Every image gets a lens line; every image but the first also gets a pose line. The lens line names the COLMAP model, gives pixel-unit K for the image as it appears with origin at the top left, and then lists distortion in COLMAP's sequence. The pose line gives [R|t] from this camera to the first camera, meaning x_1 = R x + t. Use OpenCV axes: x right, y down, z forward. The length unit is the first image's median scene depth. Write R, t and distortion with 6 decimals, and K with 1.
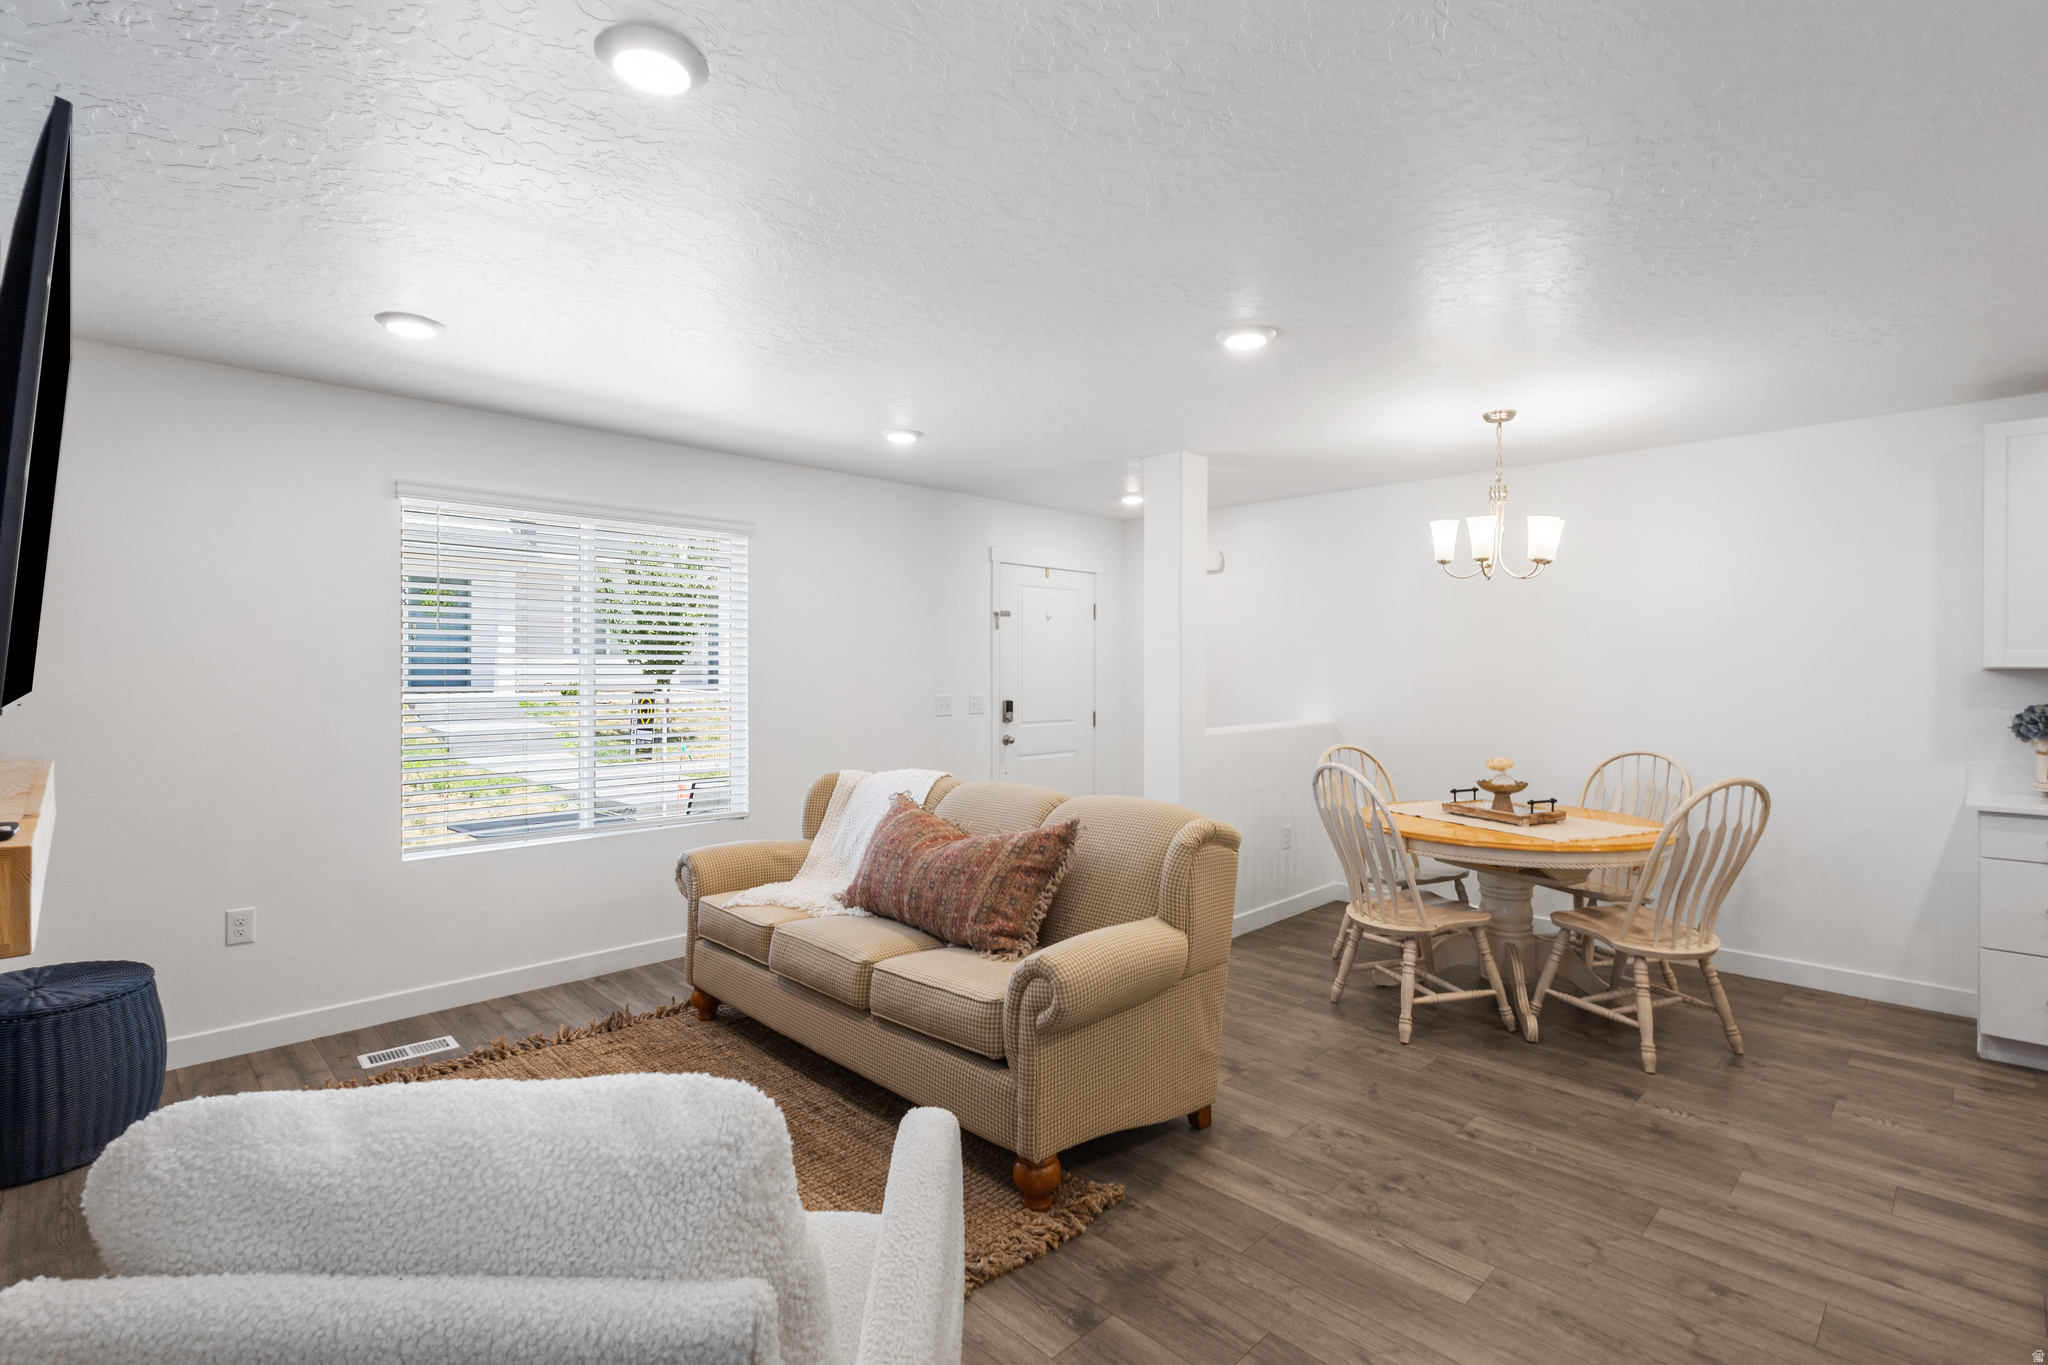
lens RADIAL K [[952.8, 0, 1019.5], [0, 952.8, 674.9], [0, 0, 1]] dist [0.008567, -0.001740]
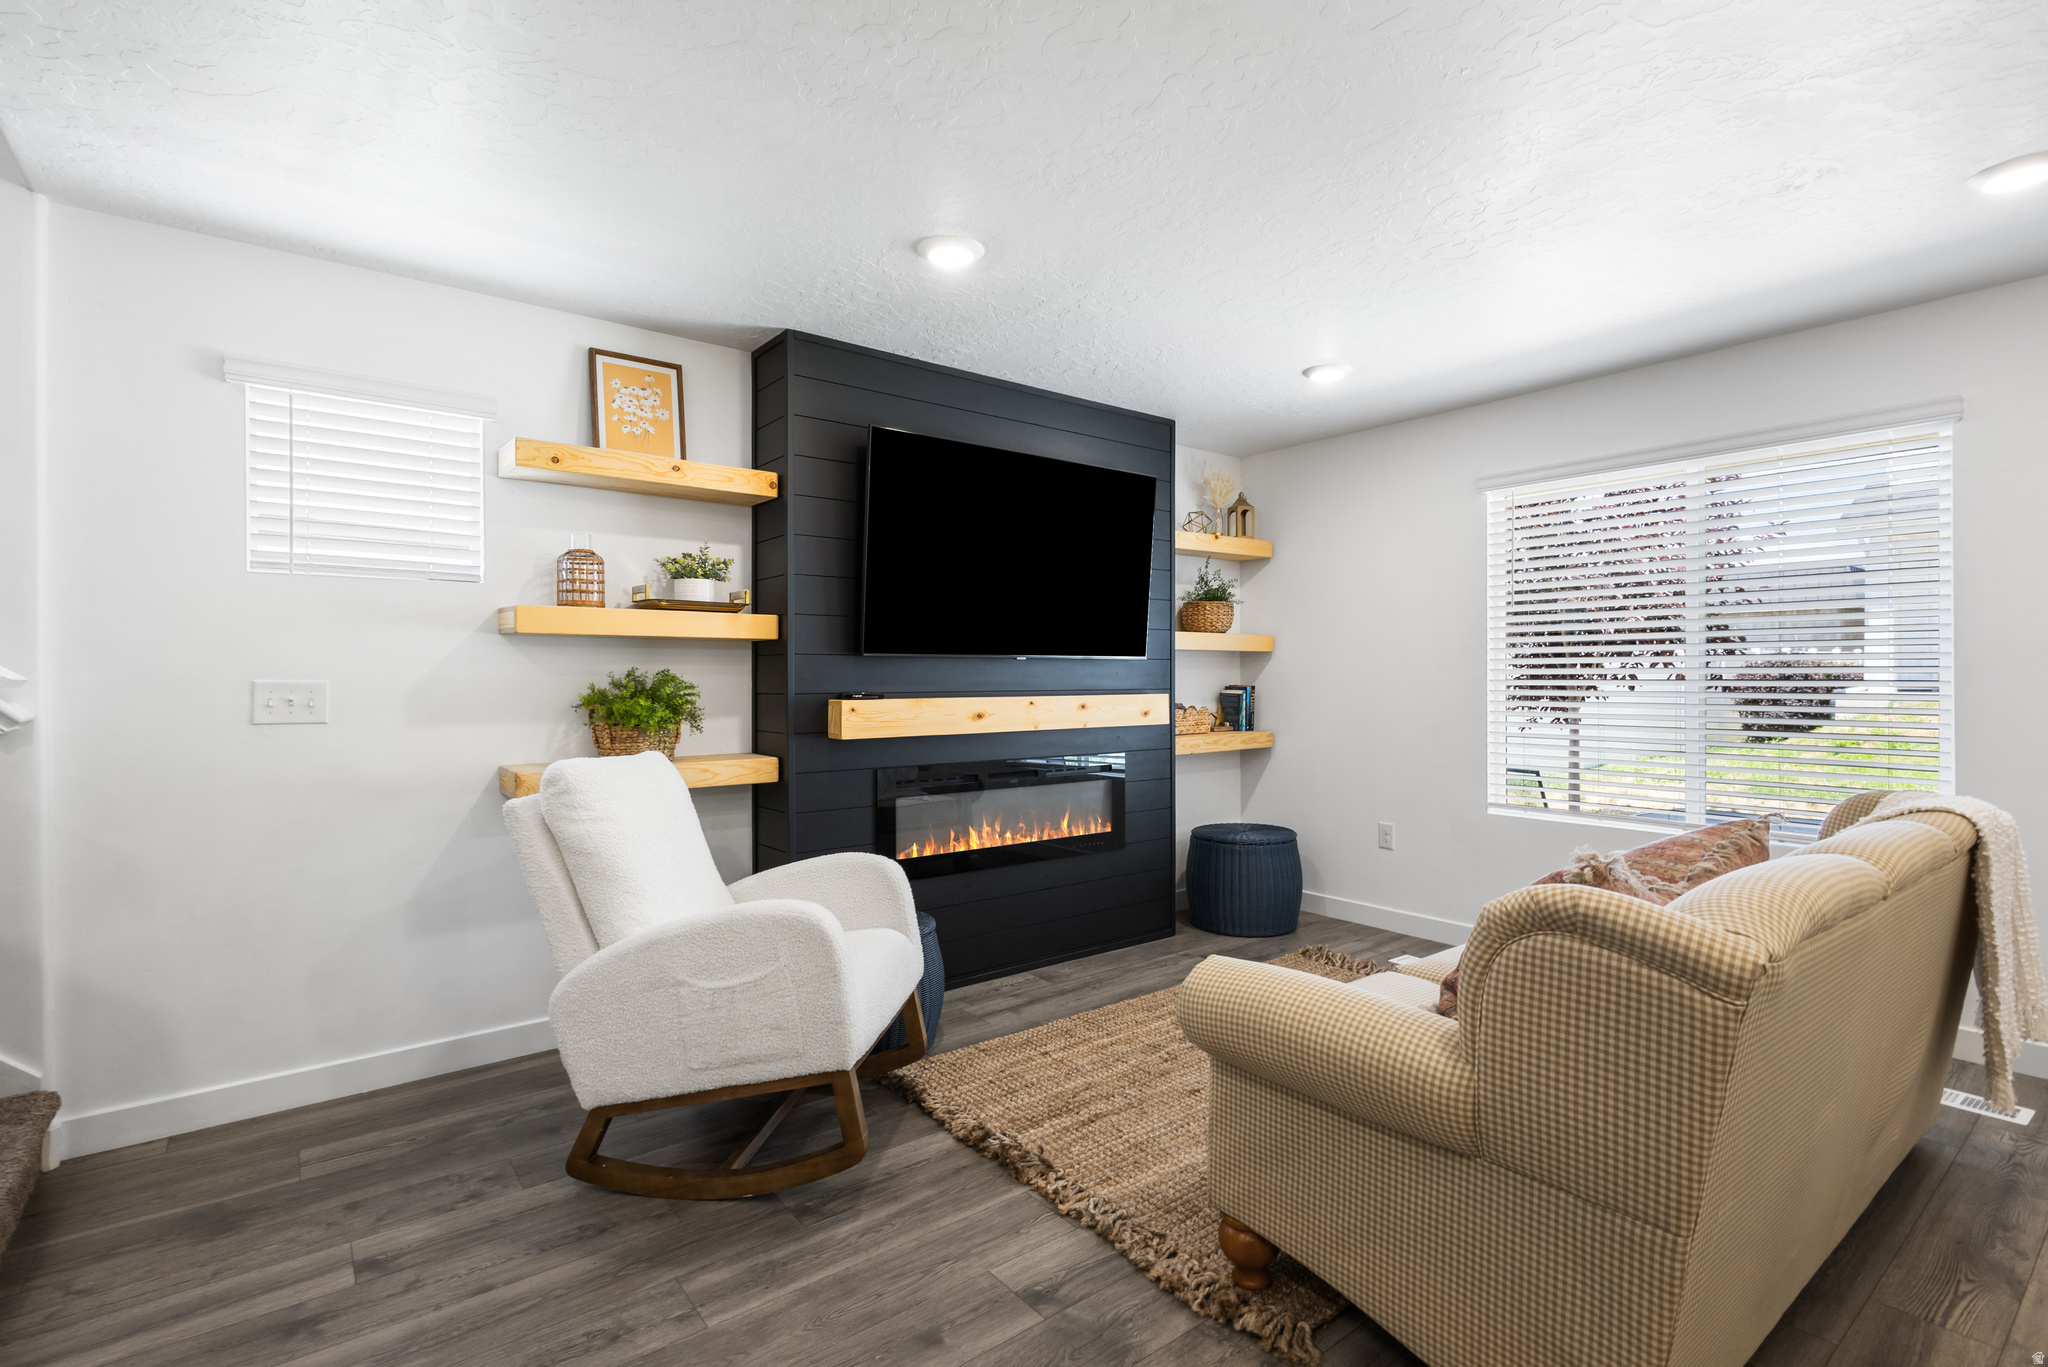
lens RADIAL K [[952.8, 0, 1026.4], [0, 952.8, 682.6], [0, 0, 1]] dist [0.008567, -0.001740]
pose [[-0.120128, 0.001075, -0.992758, 0.601543], [0.001394, 0.999999, 0.000914, 0.044221], [0.992757, -0.001274, -0.120129, 0.664939]]
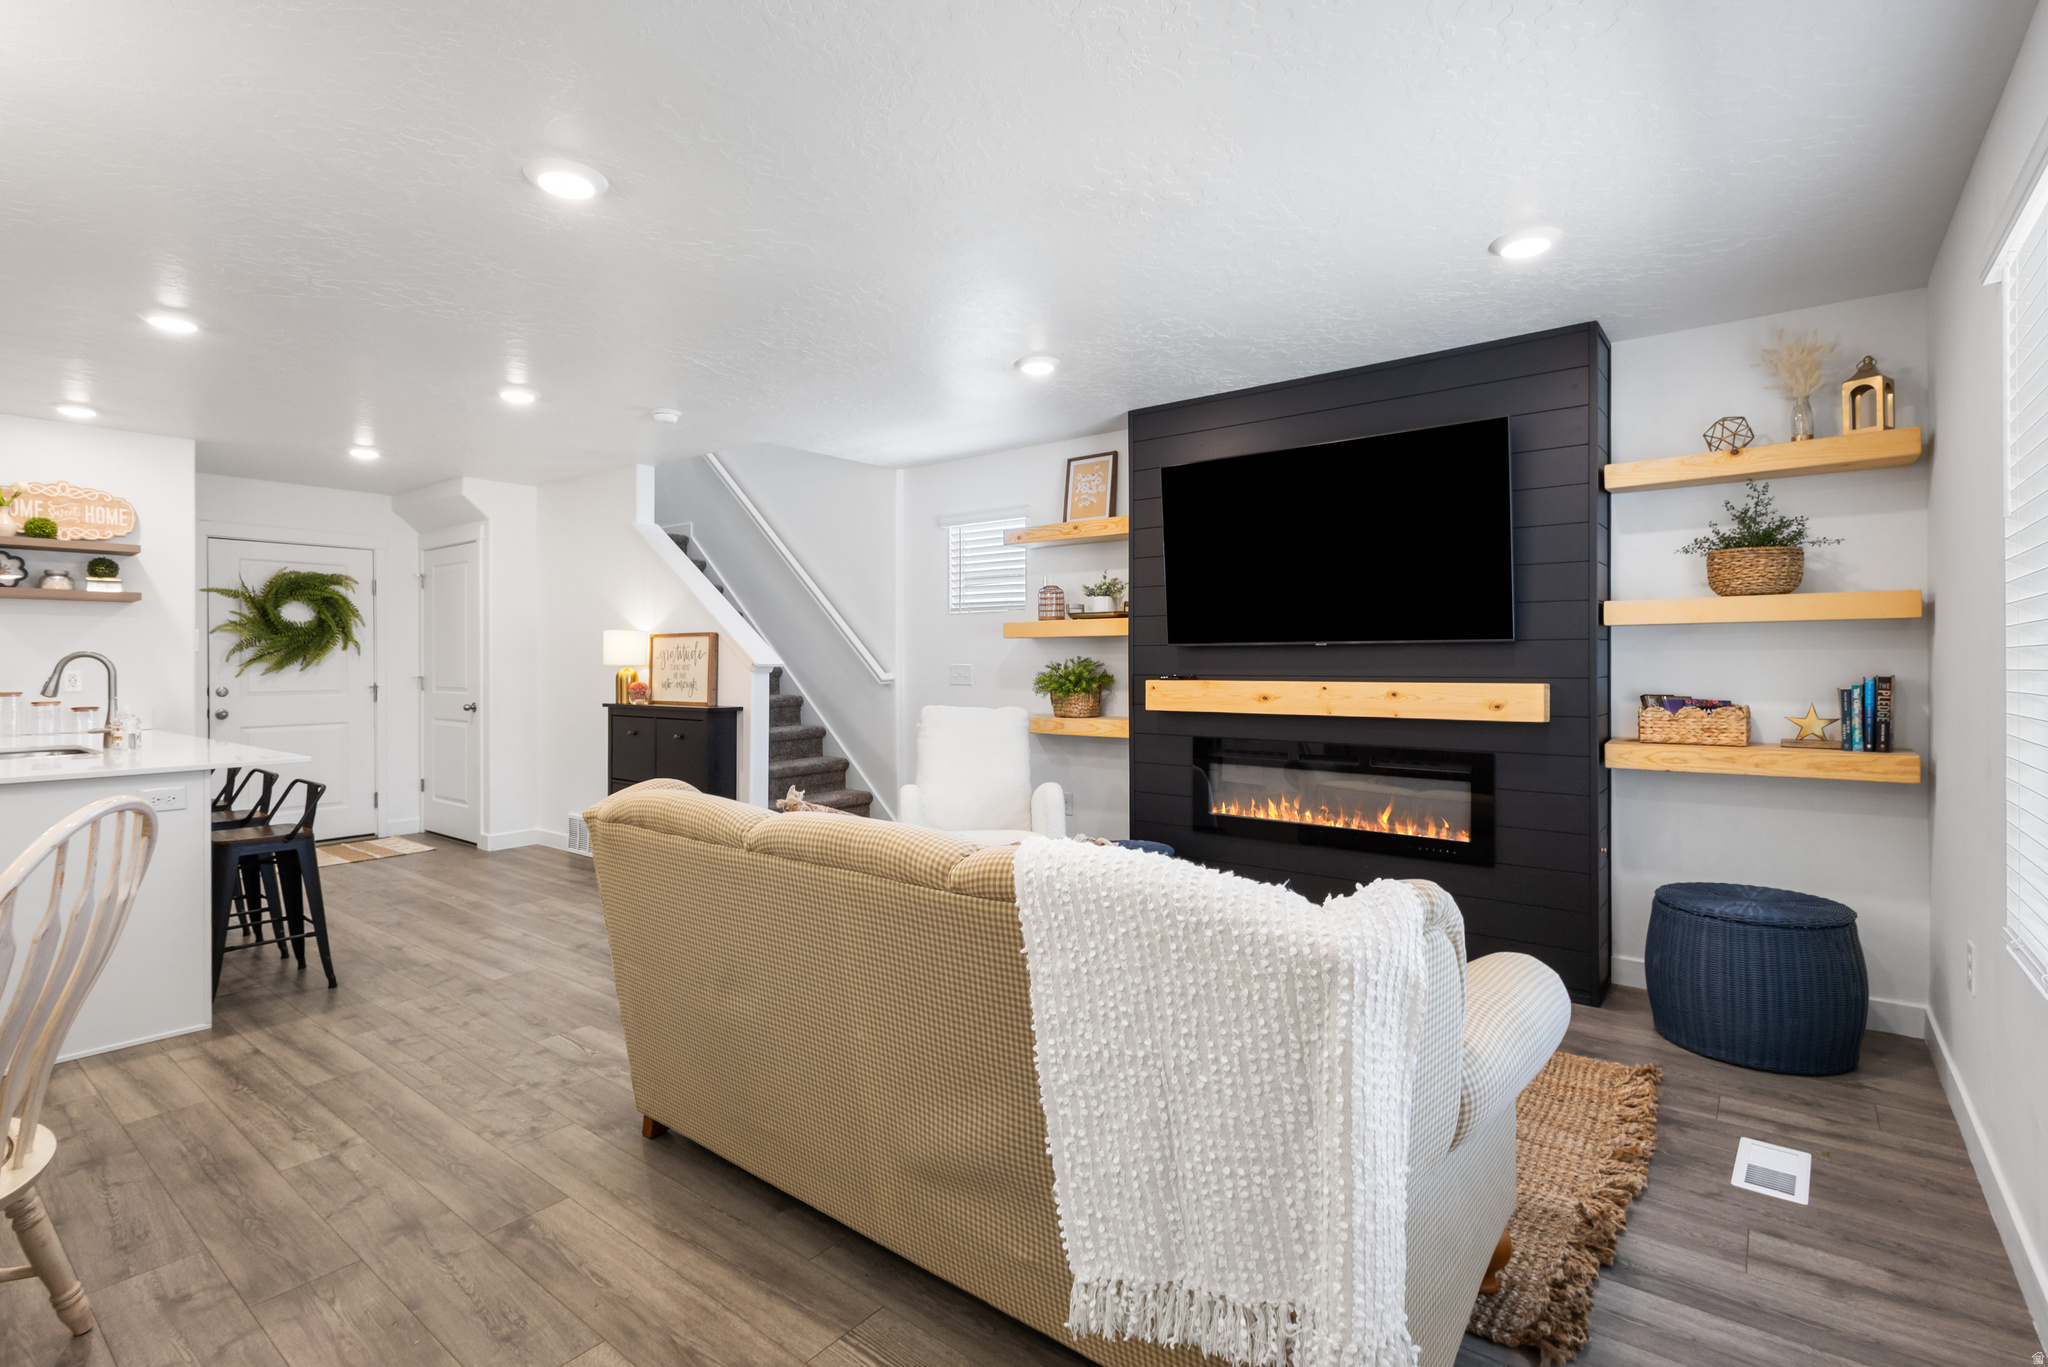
lens RADIAL K [[952.8, 0, 1015.0], [0, 952.8, 658.1], [0, 0, 1]] dist [0.008567, -0.001740]
pose [[-0.992983, 0.002021, -0.118238, -0.028869], [0.001984, 0.999998, 0.000437, 0.032309], [0.118239, 0.000199, -0.992985, 1.645377]]
